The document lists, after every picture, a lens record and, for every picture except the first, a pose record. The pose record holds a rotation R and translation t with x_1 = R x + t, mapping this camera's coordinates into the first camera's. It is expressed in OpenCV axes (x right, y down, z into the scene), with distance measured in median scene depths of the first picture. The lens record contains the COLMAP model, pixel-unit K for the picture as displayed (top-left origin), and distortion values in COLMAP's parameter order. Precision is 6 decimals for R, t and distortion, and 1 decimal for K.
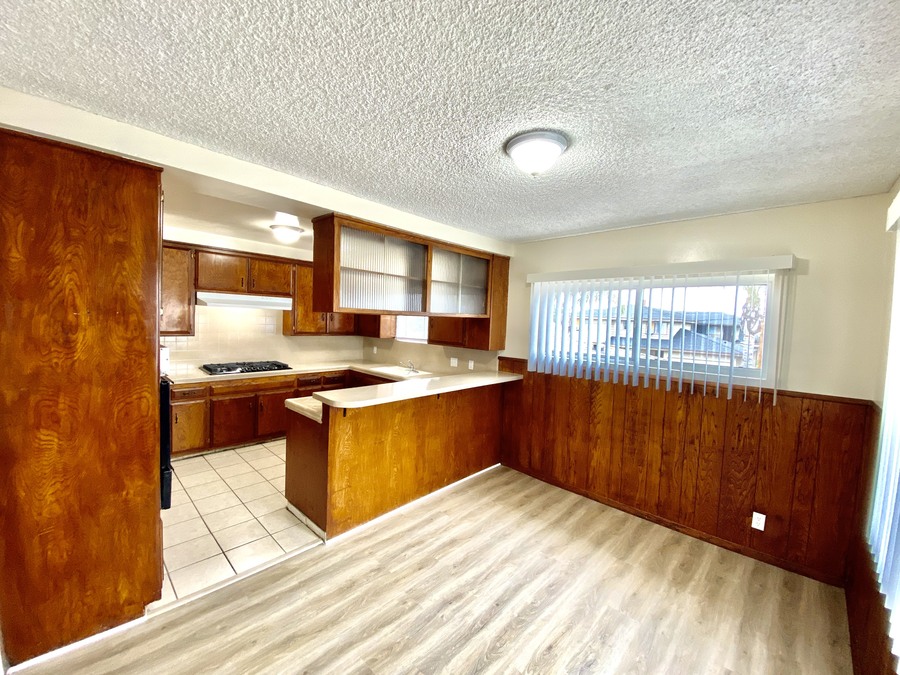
lens RADIAL K [[366.2, 0, 450.1], [0, 366.2, 336.1], [0, 0, 1]] dist [0.038681, -0.029820]
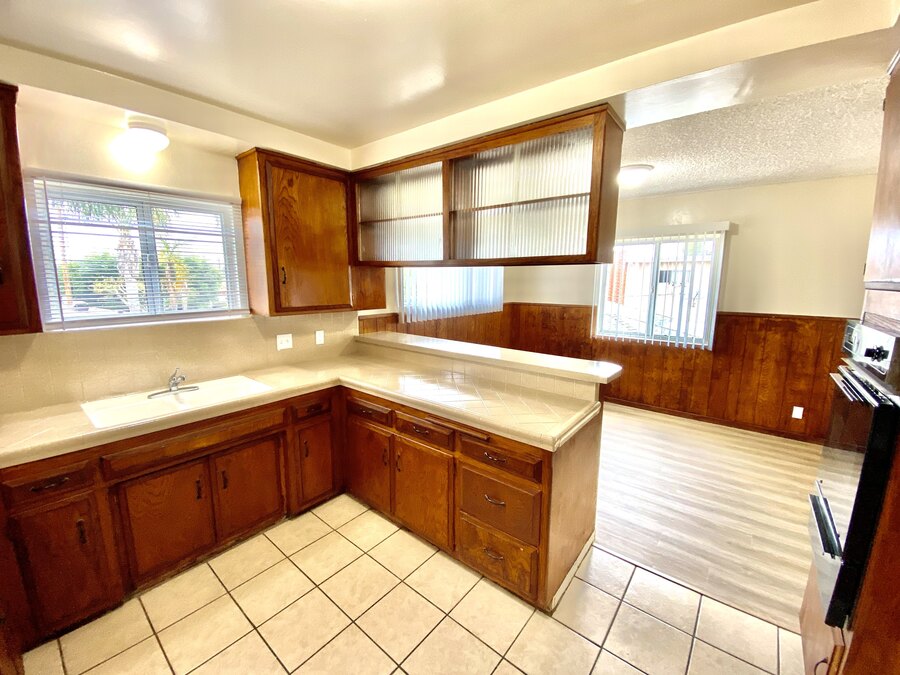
lens RADIAL K [[366.2, 0, 450.1], [0, 366.2, 336.1], [0, 0, 1]] dist [0.038681, -0.029820]
pose [[-0.081808, -0.196179, 0.977149, -1.140588], [0.035259, 0.979252, 0.199553, -0.091363], [-0.996024, 0.050779, -0.073194, 1.485445]]
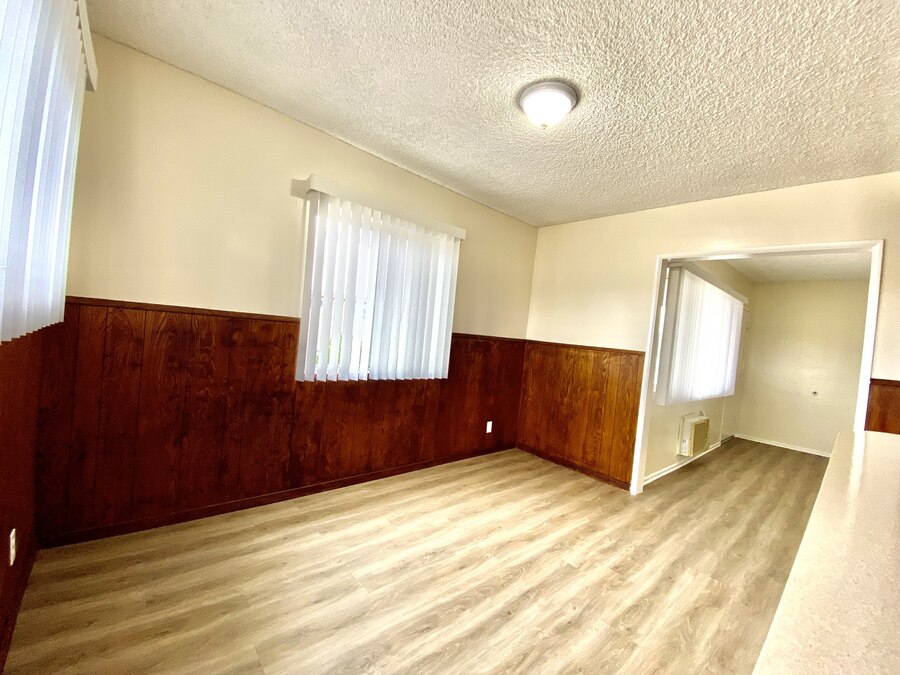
lens RADIAL K [[366.2, 0, 450.1], [0, 366.2, 336.1], [0, 0, 1]] dist [0.038681, -0.029820]
pose [[-0.986740, -0.140548, 0.081184, 0.238348], [-0.135732, 0.988798, 0.062093, 0.096418], [-0.089002, 0.050250, -0.994763, 1.554682]]
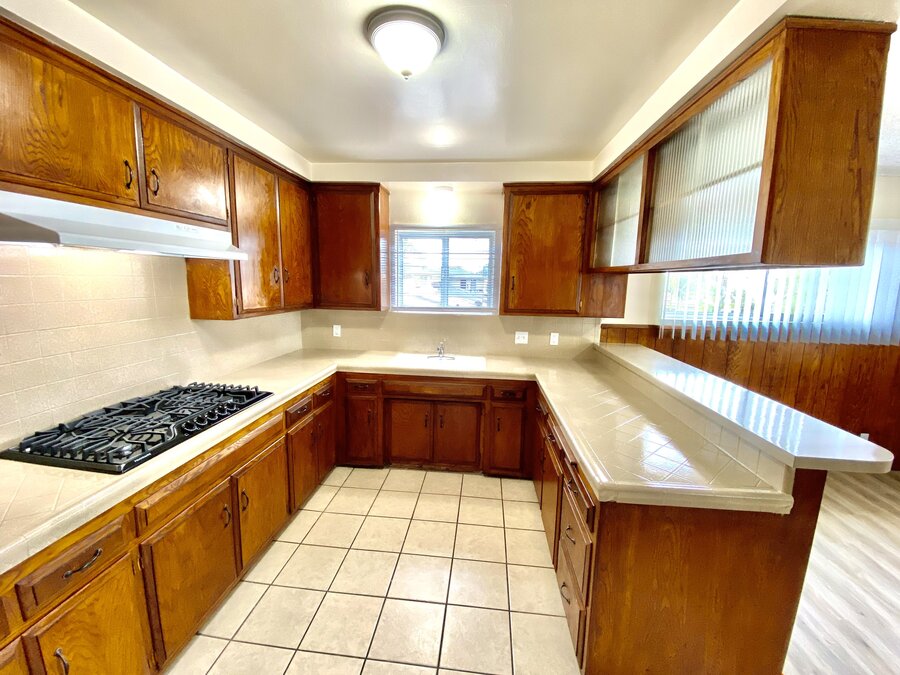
lens RADIAL K [[366.2, 0, 450.1], [0, 366.2, 336.1], [0, 0, 1]] dist [0.038681, -0.029820]
pose [[0.785179, -0.116507, 0.608210, -1.023956], [0.040419, 0.989690, 0.137402, -0.068138], [-0.617948, -0.083302, 0.781794, 1.008268]]
